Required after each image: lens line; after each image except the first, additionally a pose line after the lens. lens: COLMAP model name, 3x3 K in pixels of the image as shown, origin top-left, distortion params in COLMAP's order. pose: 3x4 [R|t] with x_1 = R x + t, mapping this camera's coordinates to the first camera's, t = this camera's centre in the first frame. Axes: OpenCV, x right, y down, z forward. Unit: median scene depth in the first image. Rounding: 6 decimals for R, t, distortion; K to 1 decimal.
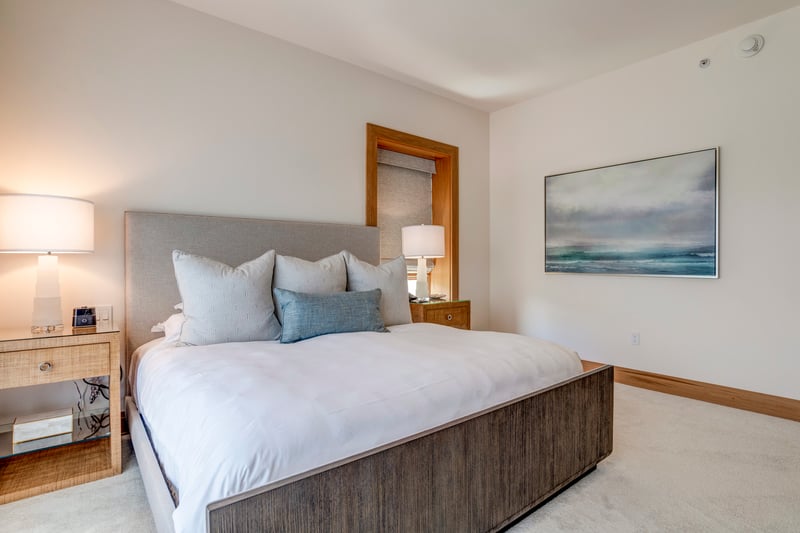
lens RADIAL K [[409.2, 0, 403.4], [0, 409.2, 264.9], [0, 0, 1]] dist [-0.028463, 0.000587]
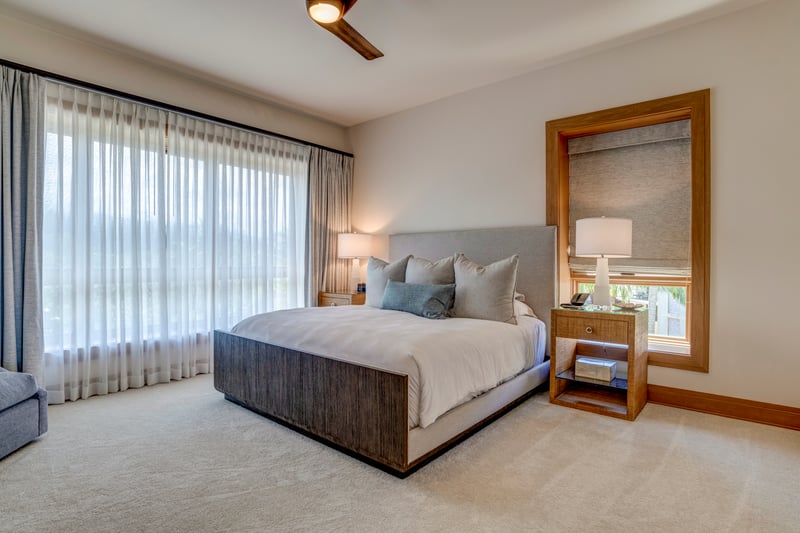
lens RADIAL K [[409.2, 0, 403.6], [0, 409.2, 264.5], [0, 0, 1]] dist [-0.028463, 0.000587]
pose [[0.202422, 0.010674, -0.979240, 0.778281], [-0.005887, 0.999936, 0.009683, -0.007930], [0.979281, 0.003804, 0.202472, 0.440618]]
